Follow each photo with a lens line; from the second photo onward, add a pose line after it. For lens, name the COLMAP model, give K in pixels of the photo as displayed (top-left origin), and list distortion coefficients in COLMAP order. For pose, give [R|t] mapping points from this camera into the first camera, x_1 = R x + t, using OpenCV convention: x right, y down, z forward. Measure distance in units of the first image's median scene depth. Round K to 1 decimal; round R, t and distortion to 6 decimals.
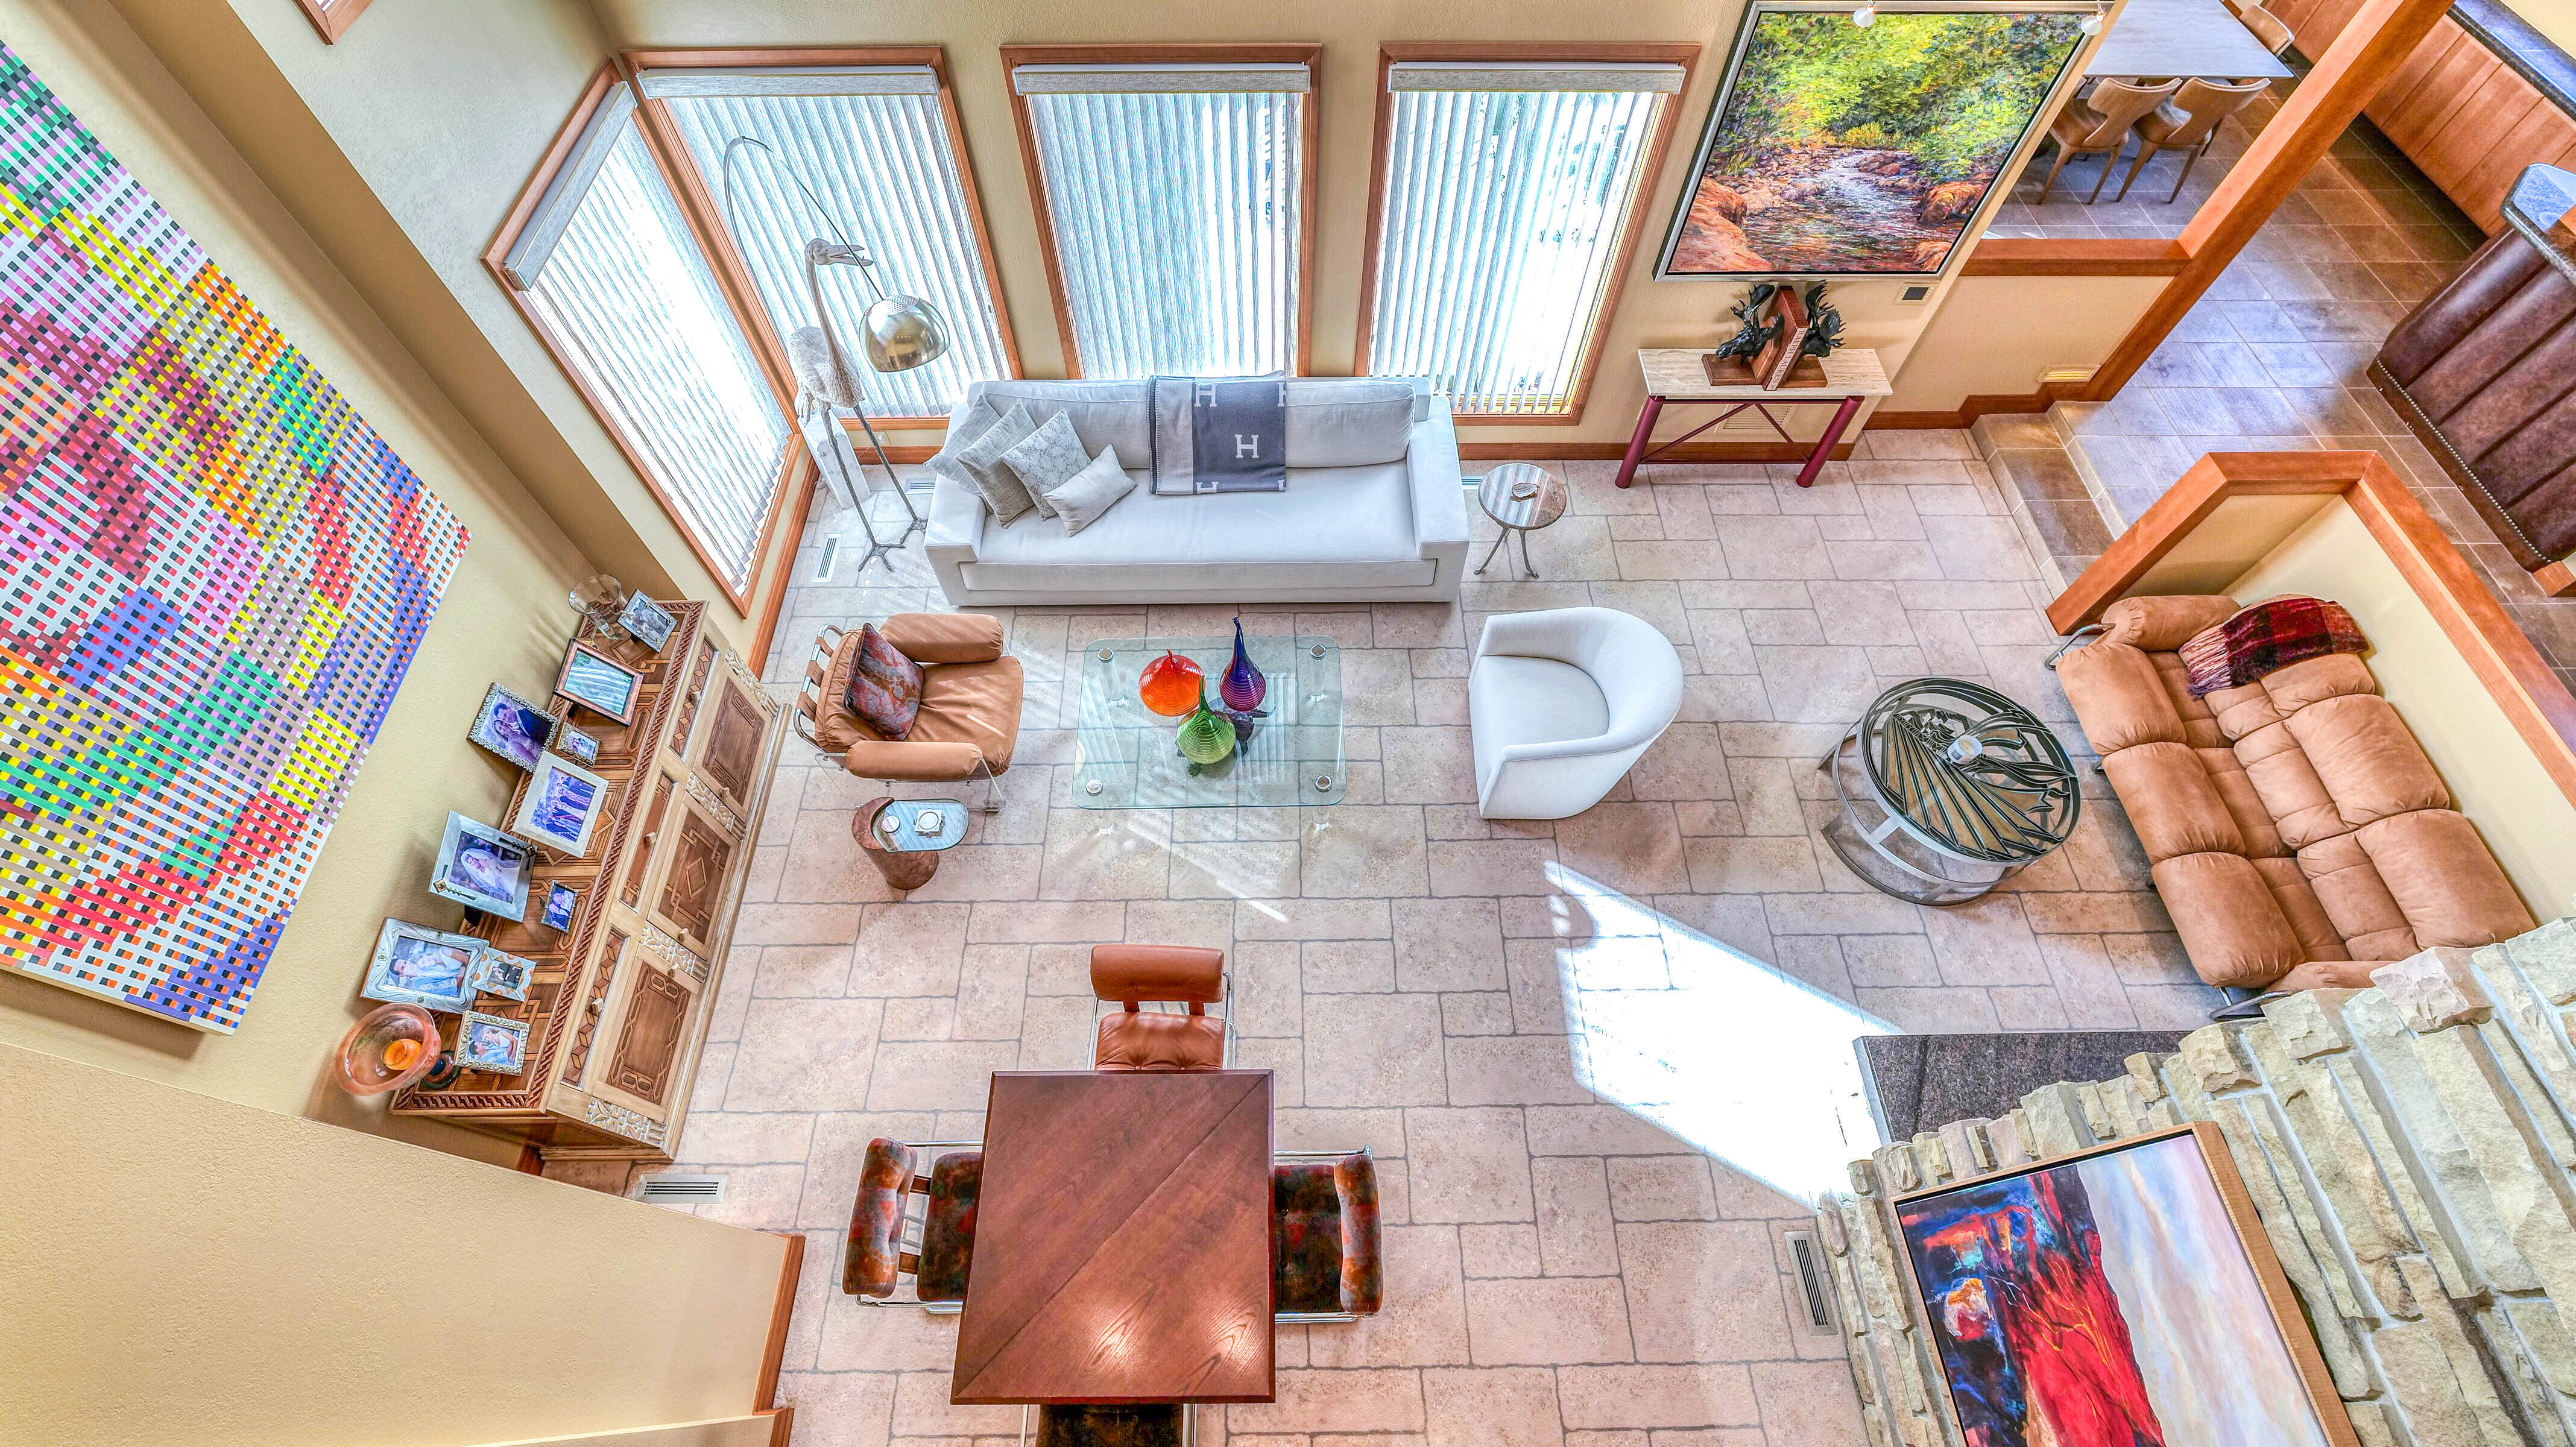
lens RADIAL K [[1045.4, 0, 1272.4], [0, 1045.4, 716.1], [0, 0, 1]] dist [-0.014123, 0.001529]
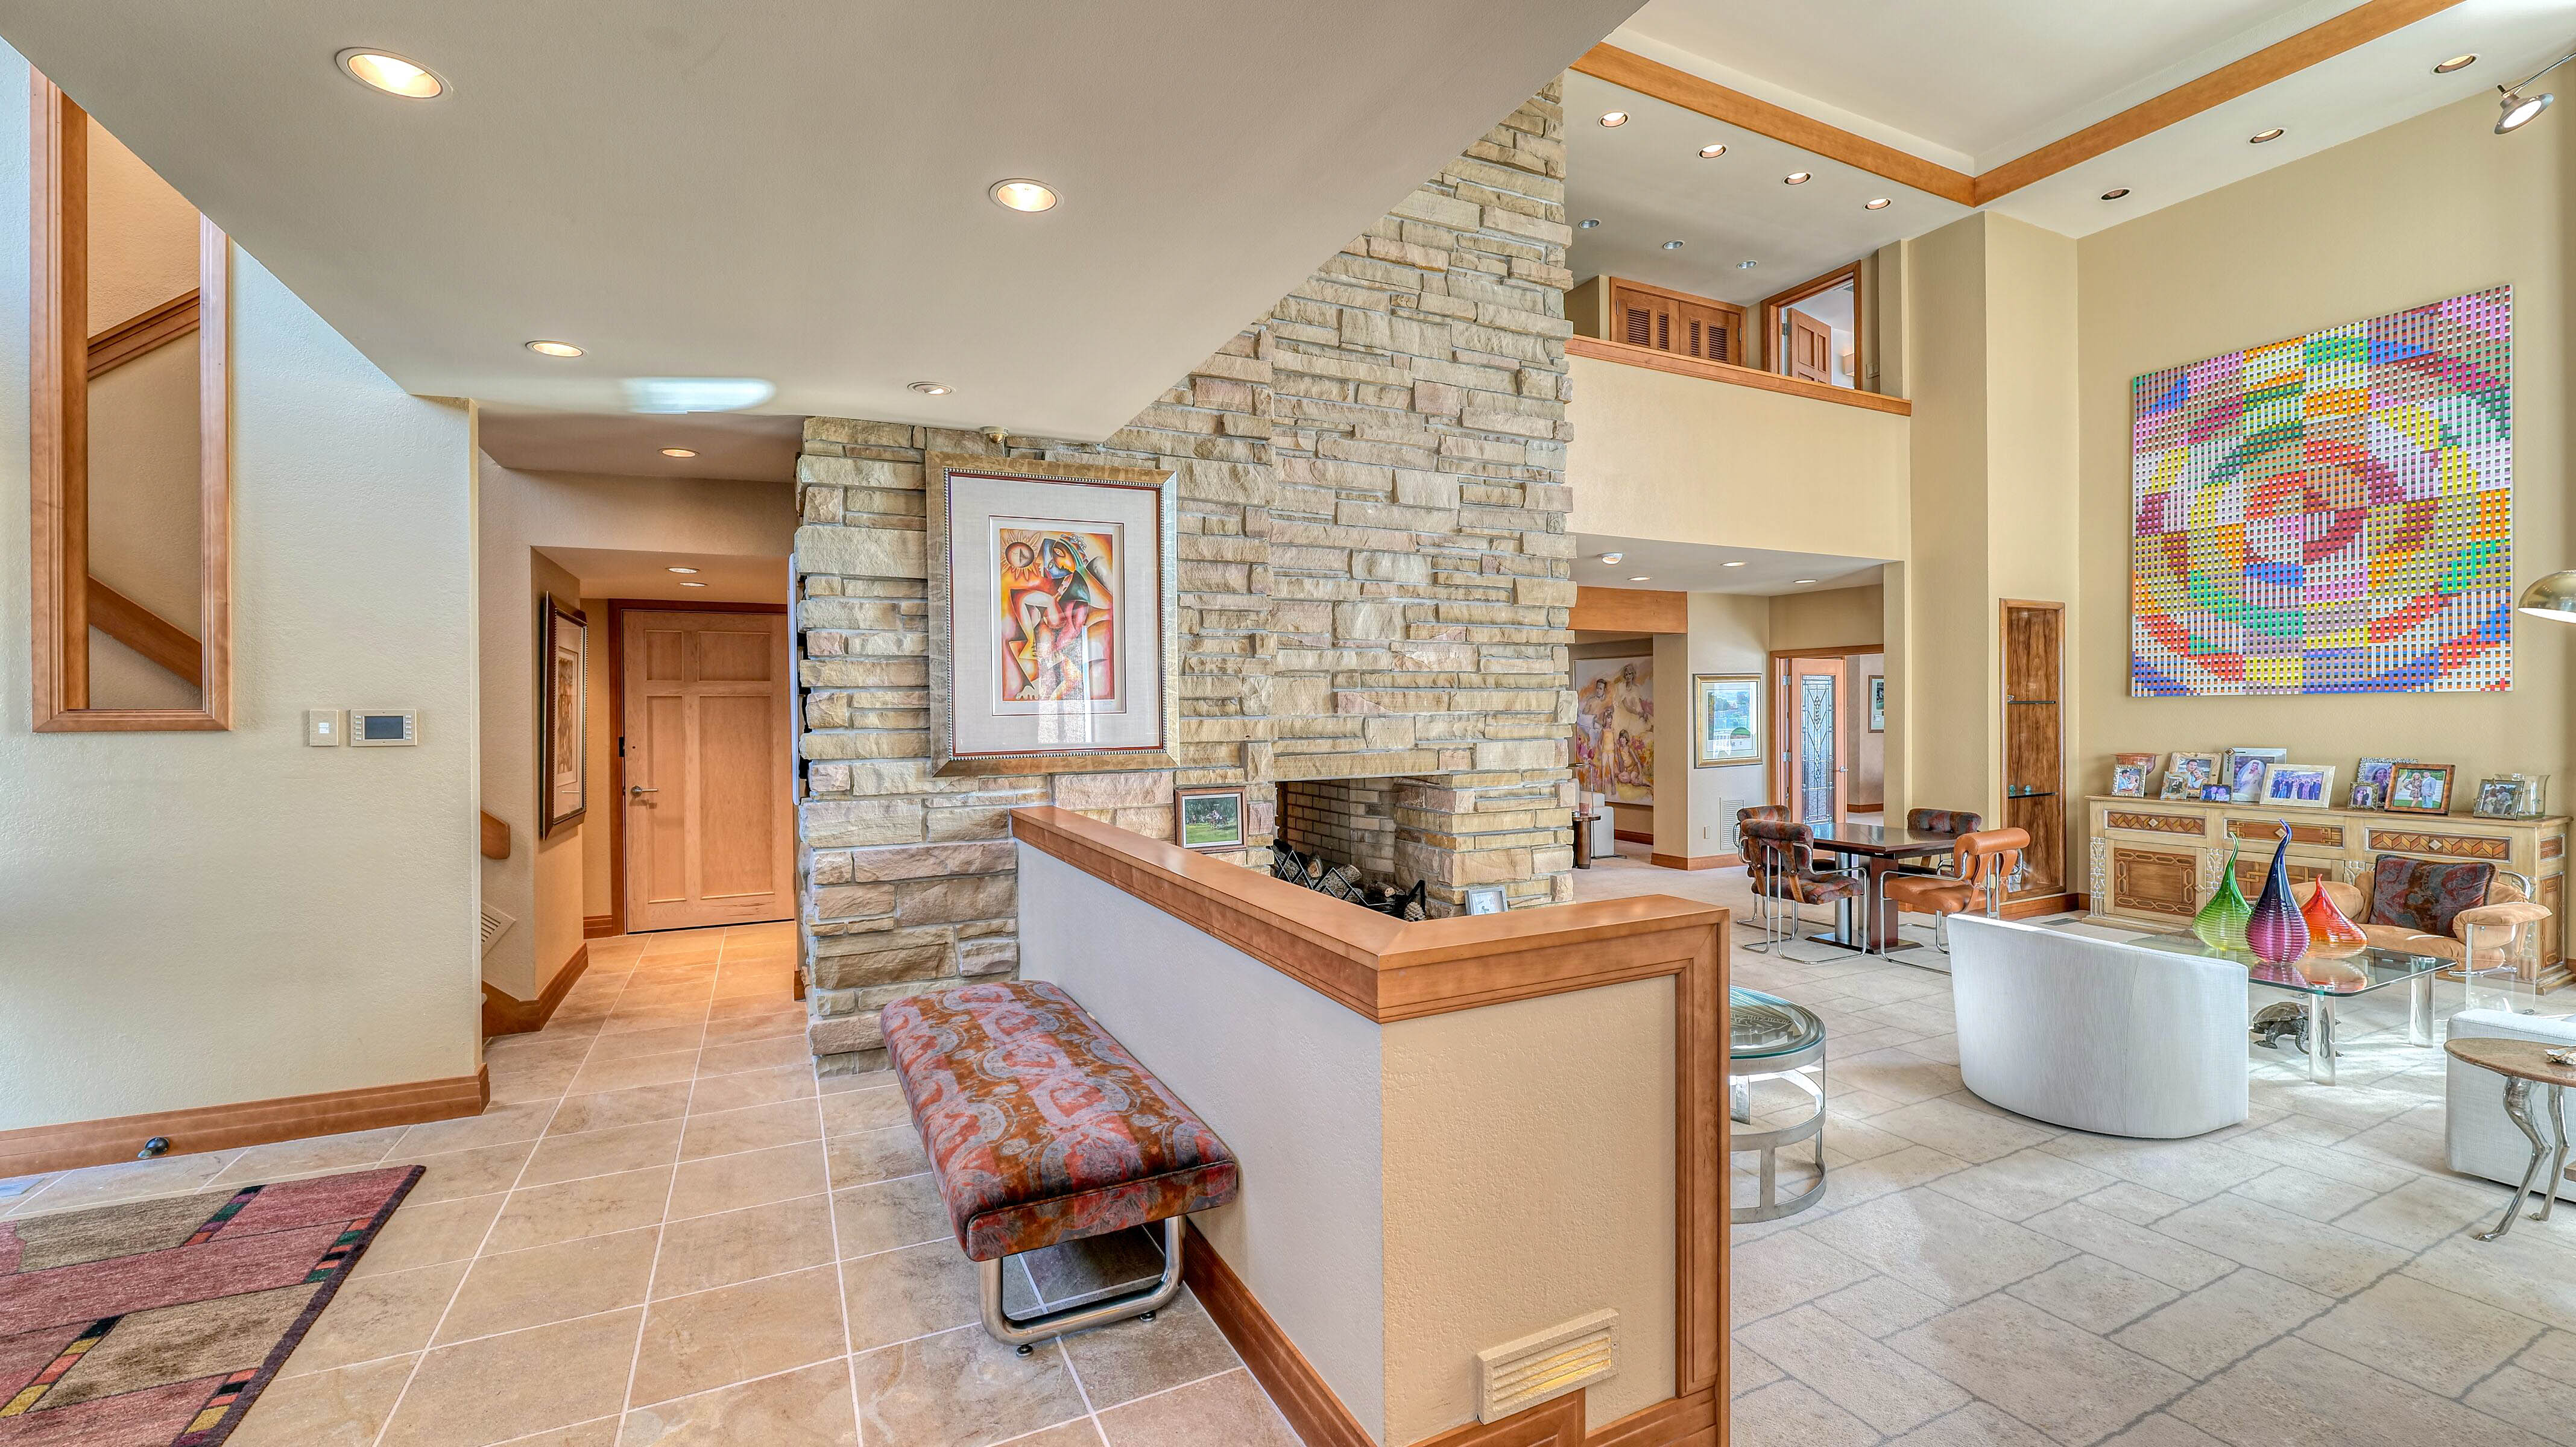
lens RADIAL K [[1045.4, 0, 1274.4], [0, 1045.4, 719.6], [0, 0, 1]] dist [-0.014123, 0.001529]
pose [[-0.905715, 0.013663, -0.423667, 1.330533], [-0.355452, 0.520056, 0.776656, -0.596091], [0.230942, 0.854023, -0.466166, 1.155599]]
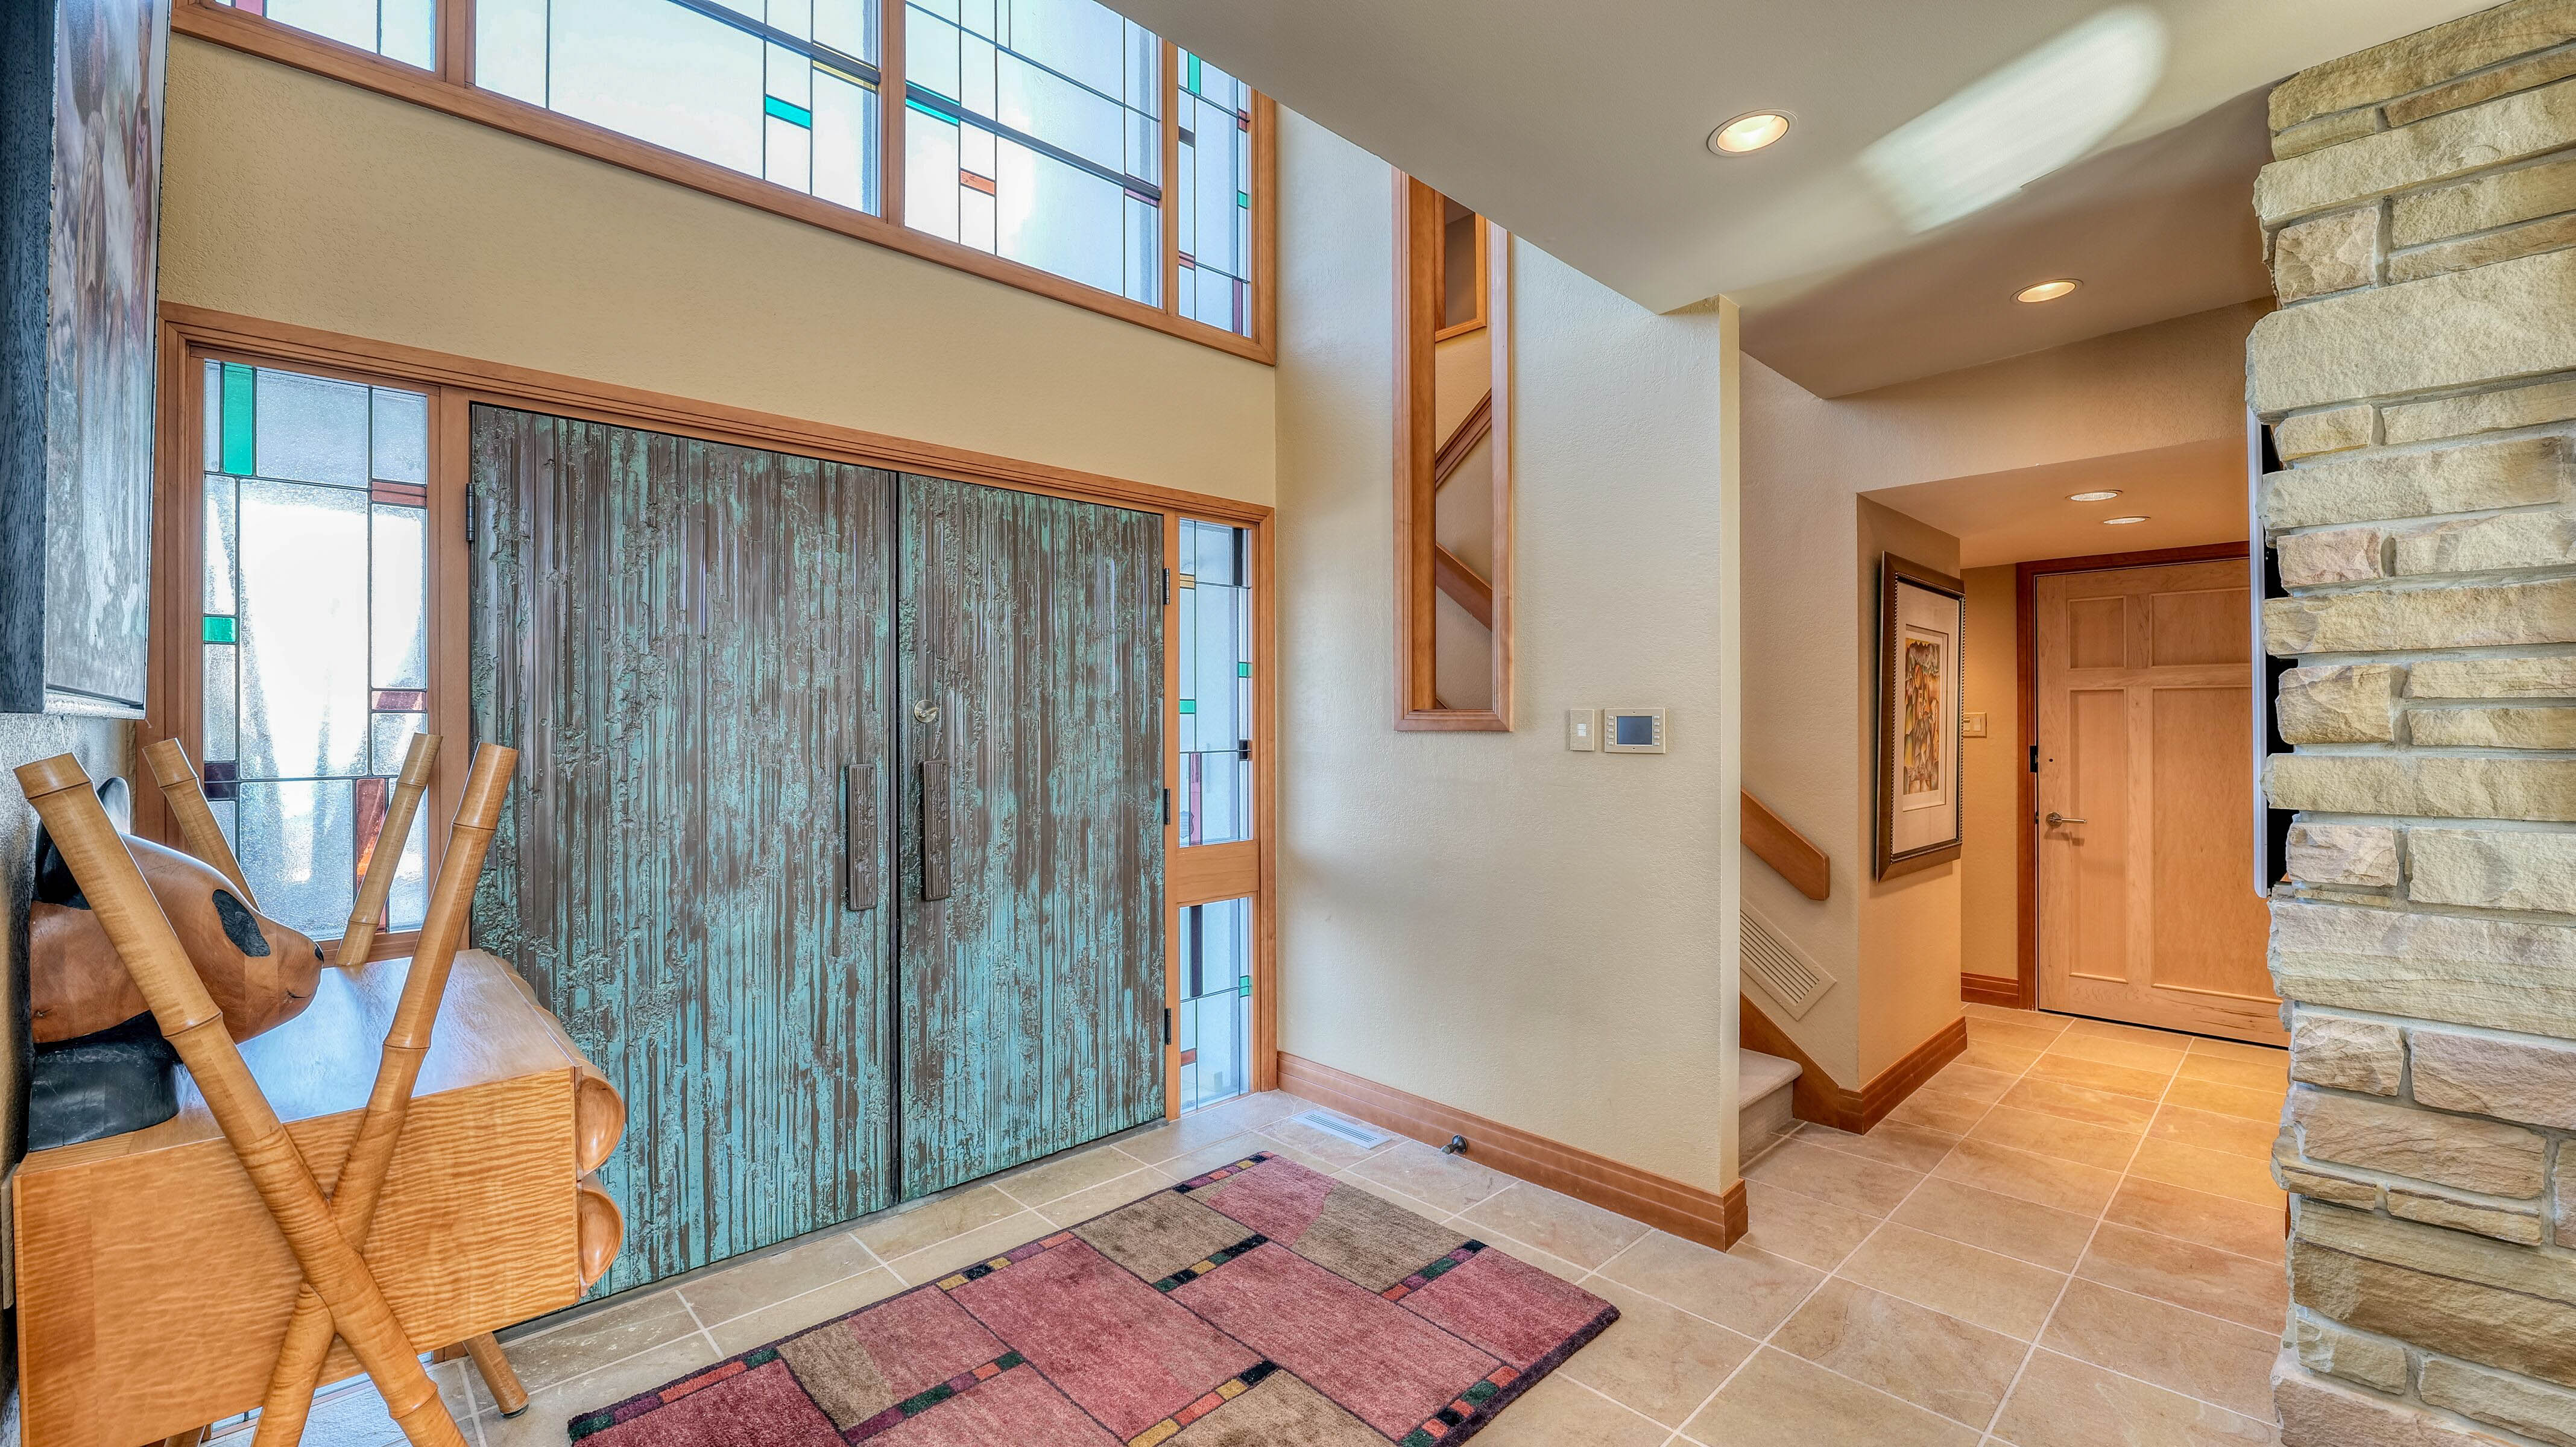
lens RADIAL K [[1045.4, 0, 1274.7], [0, 1045.4, 717.8], [0, 0, 1]] dist [-0.014123, 0.001529]
pose [[-0.681419, 0.009711, 0.731829, 1.286846], [0.627023, 0.523493, 0.576886, -0.264096], [-0.377505, 0.851975, -0.362807, 0.953508]]
